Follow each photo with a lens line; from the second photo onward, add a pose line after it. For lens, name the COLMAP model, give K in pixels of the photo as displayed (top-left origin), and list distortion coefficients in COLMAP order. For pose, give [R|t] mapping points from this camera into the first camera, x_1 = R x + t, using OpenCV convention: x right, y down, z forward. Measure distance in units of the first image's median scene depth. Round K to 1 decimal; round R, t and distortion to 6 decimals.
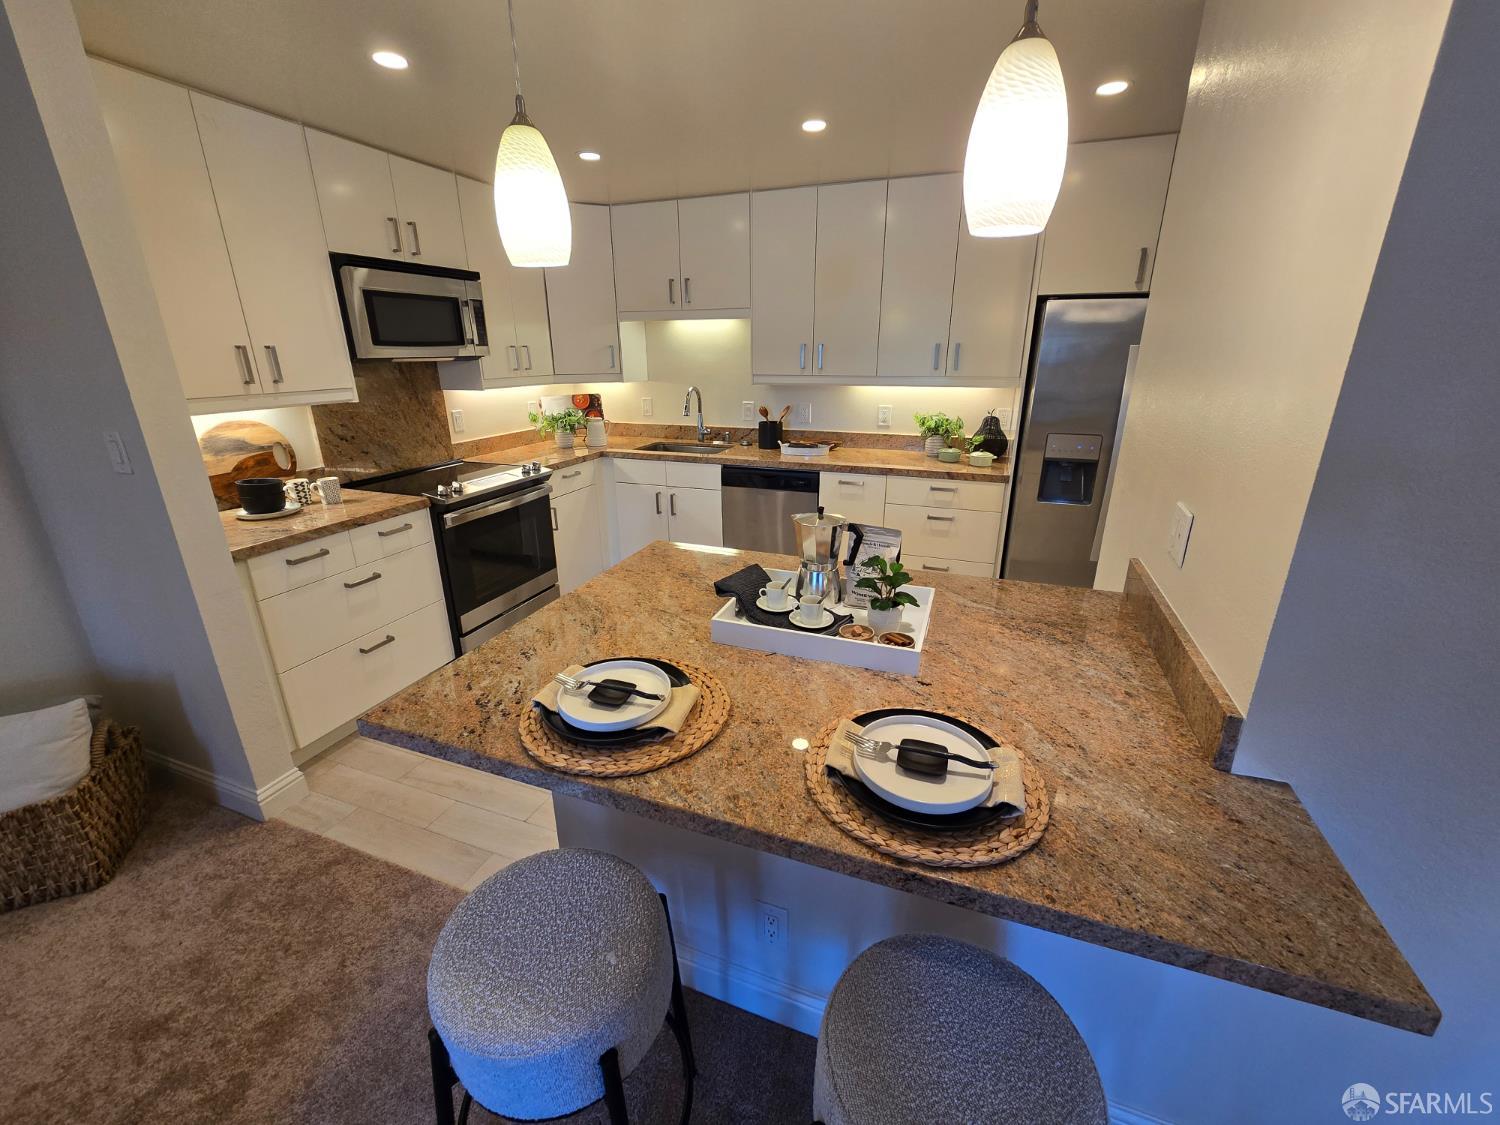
lens RADIAL K [[615.0, 0, 743.3], [0, 615.0, 555.3], [0, 0, 1]] dist [-0.002224, 0.001371]
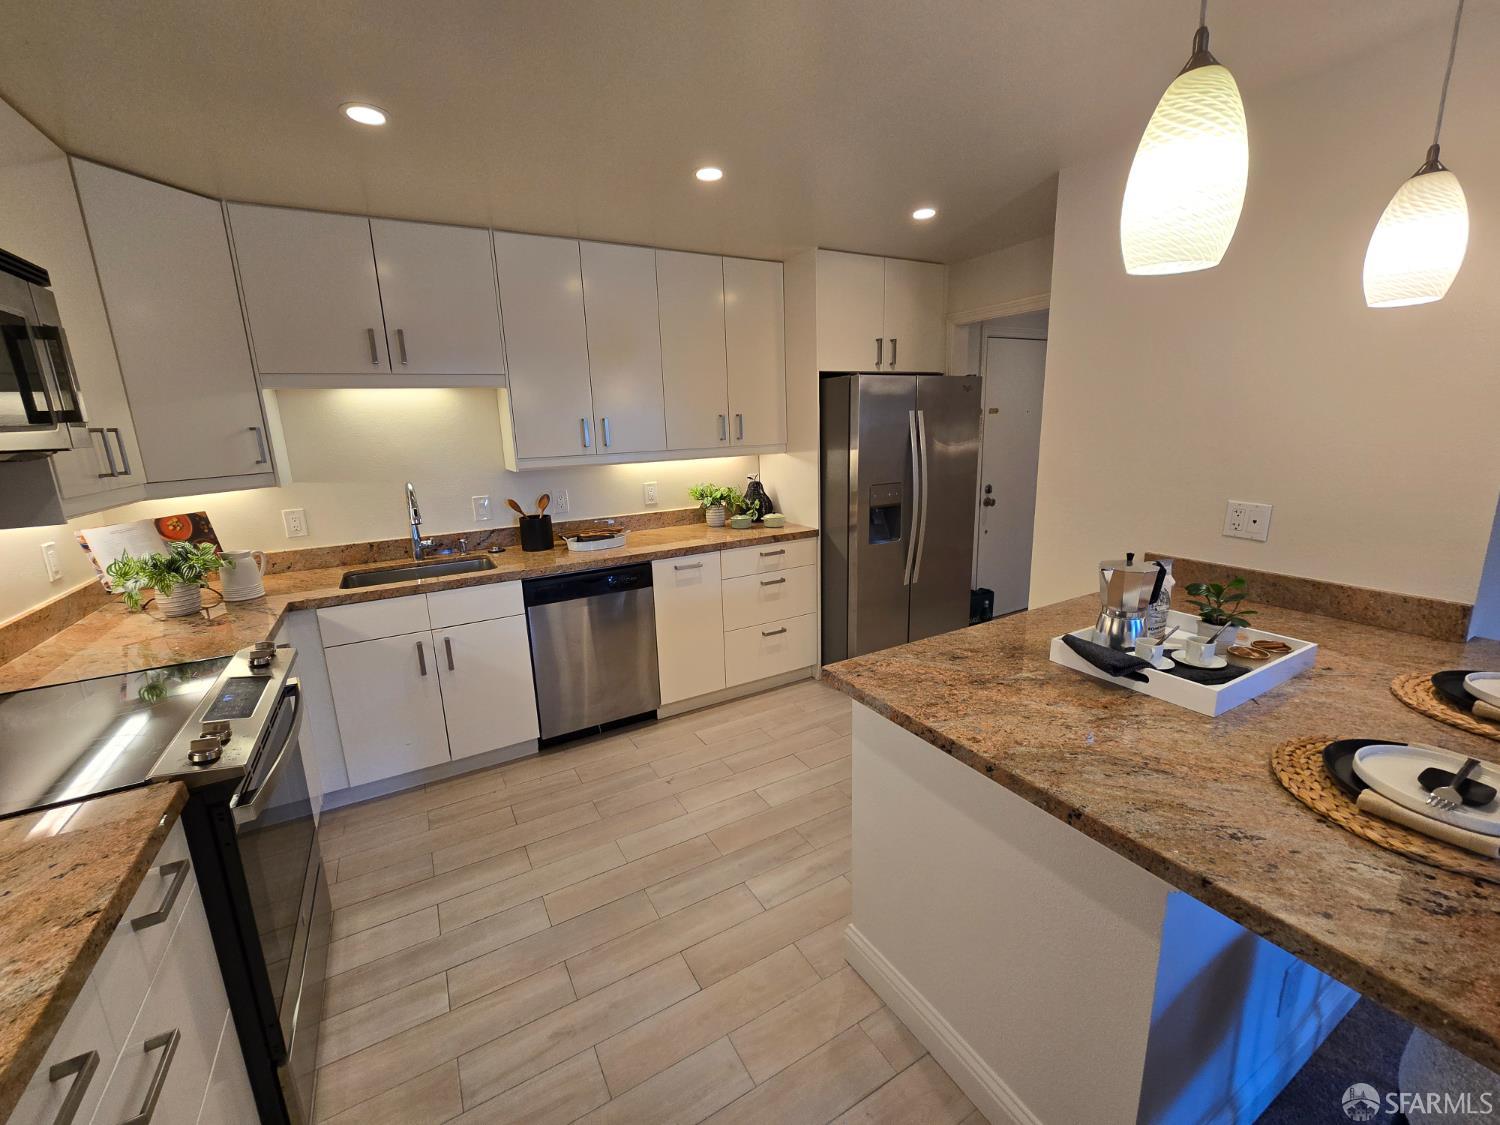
lens RADIAL K [[615.0, 0, 741.9], [0, 615.0, 556.8], [0, 0, 1]] dist [-0.002224, 0.001371]
pose [[0.639159, -0.179690, 0.747788, -0.434674], [0.276673, 0.960948, -0.005569, -0.102836], [-0.717585, 0.210452, 0.663914, 0.342704]]
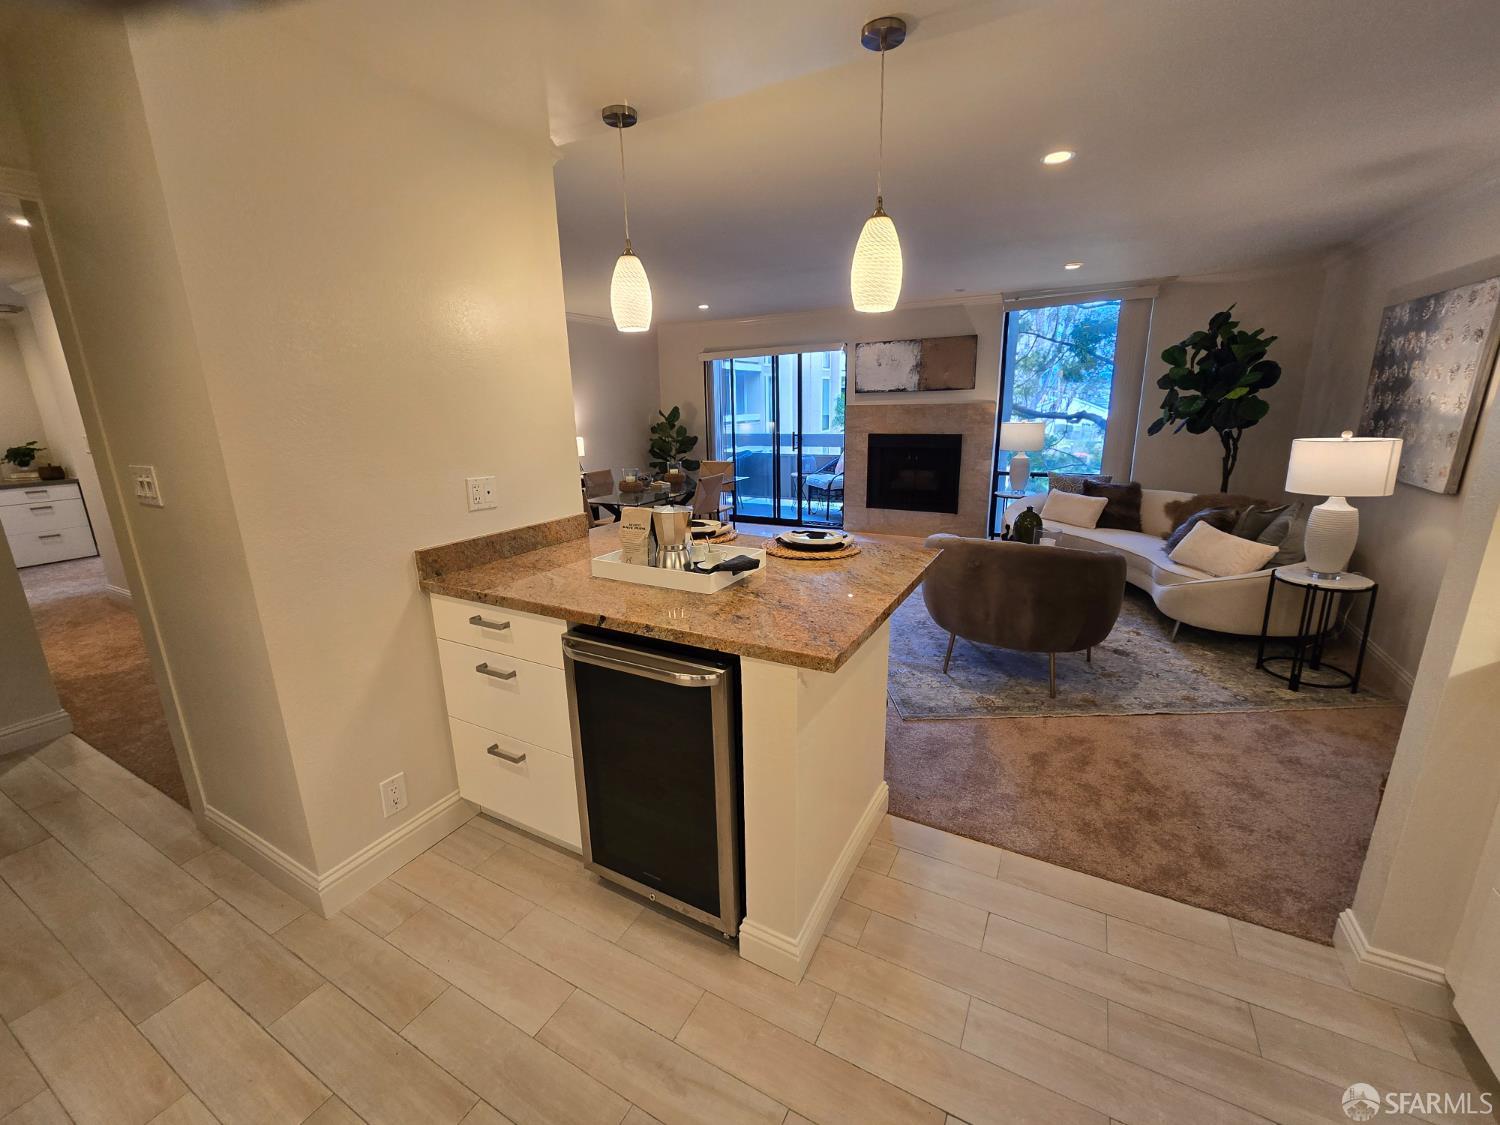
lens RADIAL K [[615.0, 0, 749.0], [0, 615.0, 553.4], [0, 0, 1]] dist [-0.002224, 0.001371]
pose [[-0.991040, -0.007313, 0.133362, -0.084224], [0.066523, 0.838815, 0.540338, -0.279525], [-0.115818, 0.544368, -0.830813, 0.895237]]
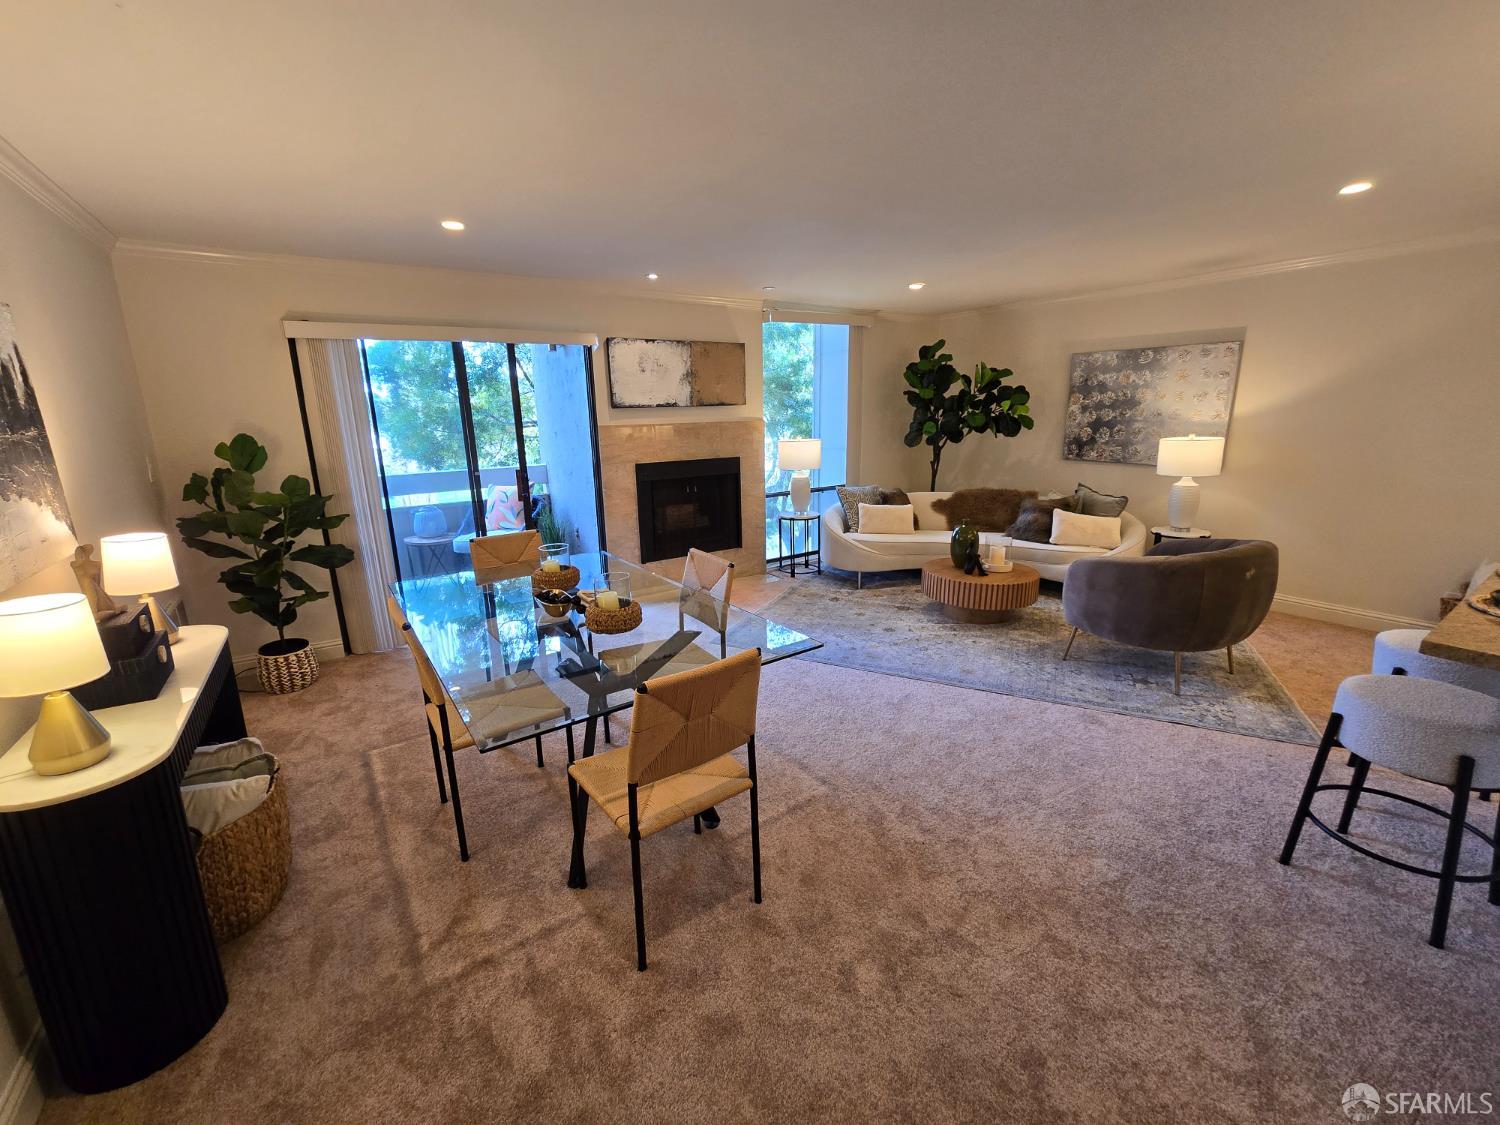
lens RADIAL K [[615.0, 0, 745.1], [0, 615.0, 558.2], [0, 0, 1]] dist [-0.002224, 0.001371]
pose [[-0.572678, 0.207081, -0.793194, 0.804139], [-0.246929, 0.879058, 0.407778, 0.024833], [0.781707, 0.429389, -0.452283, -0.022221]]
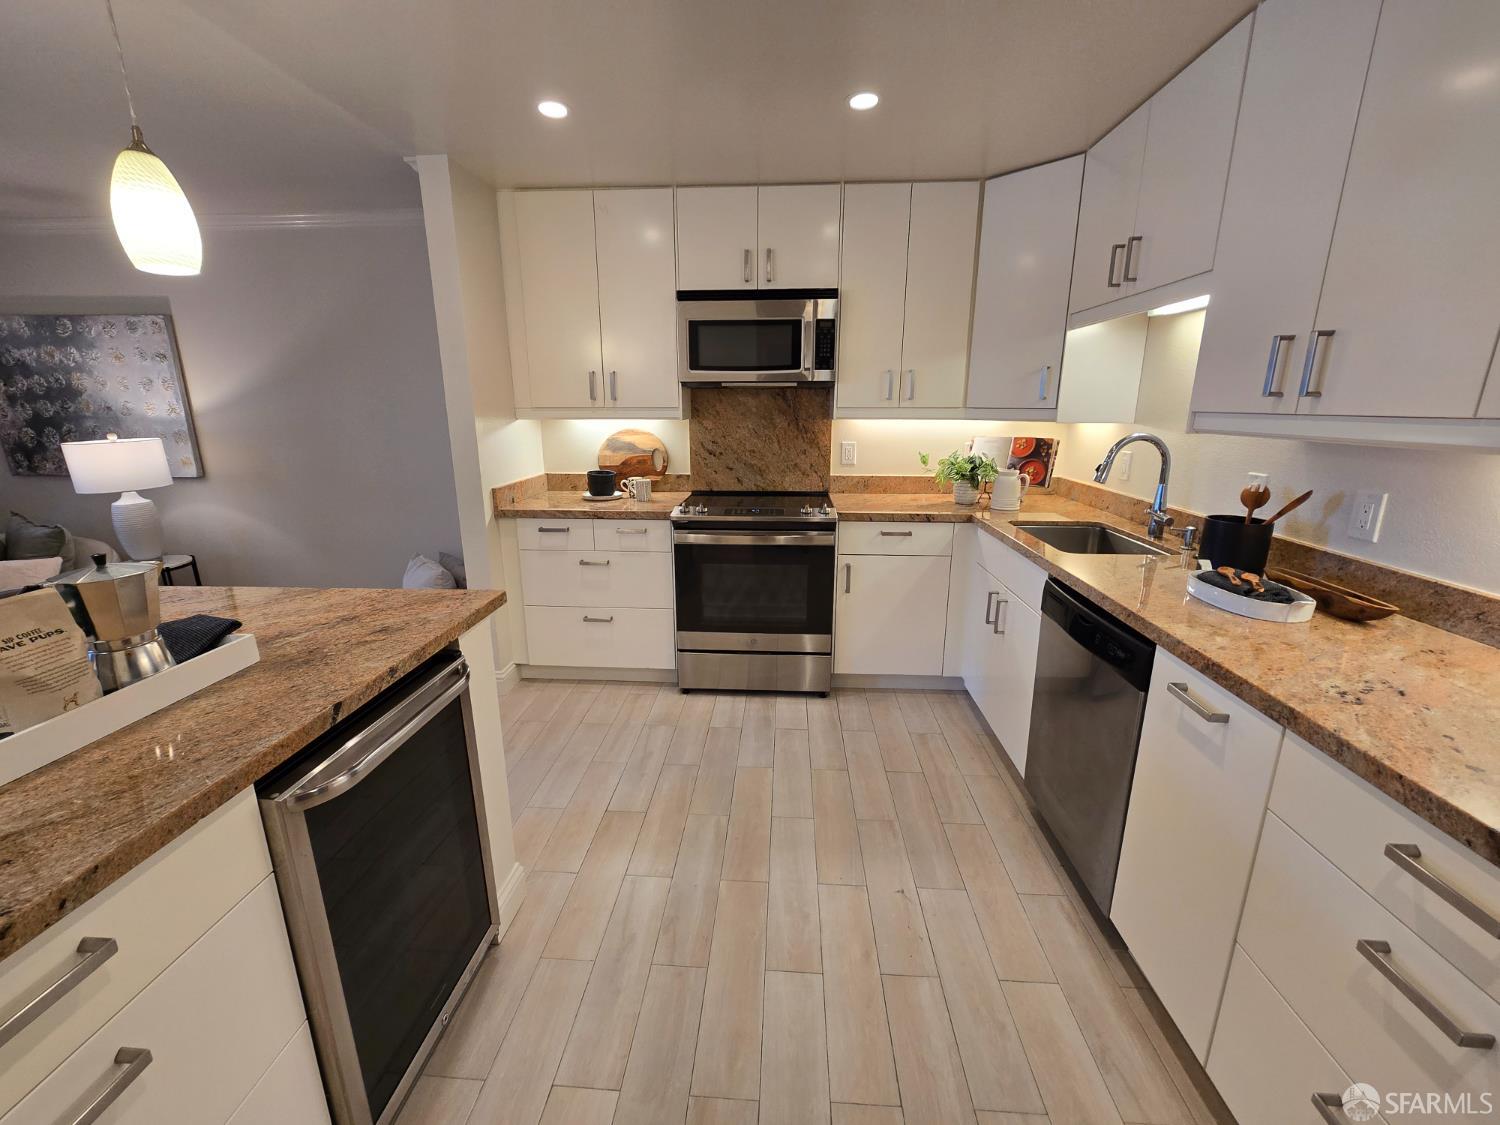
lens RADIAL K [[615.0, 0, 746.1], [0, 615.0, 553.4], [0, 0, 1]] dist [-0.002224, 0.001371]
pose [[0.294827, 0.232769, -0.926766, 0.406973], [-0.306888, 0.941562, 0.138856, -0.165860], [0.904929, 0.243475, 0.349032, 0.603647]]
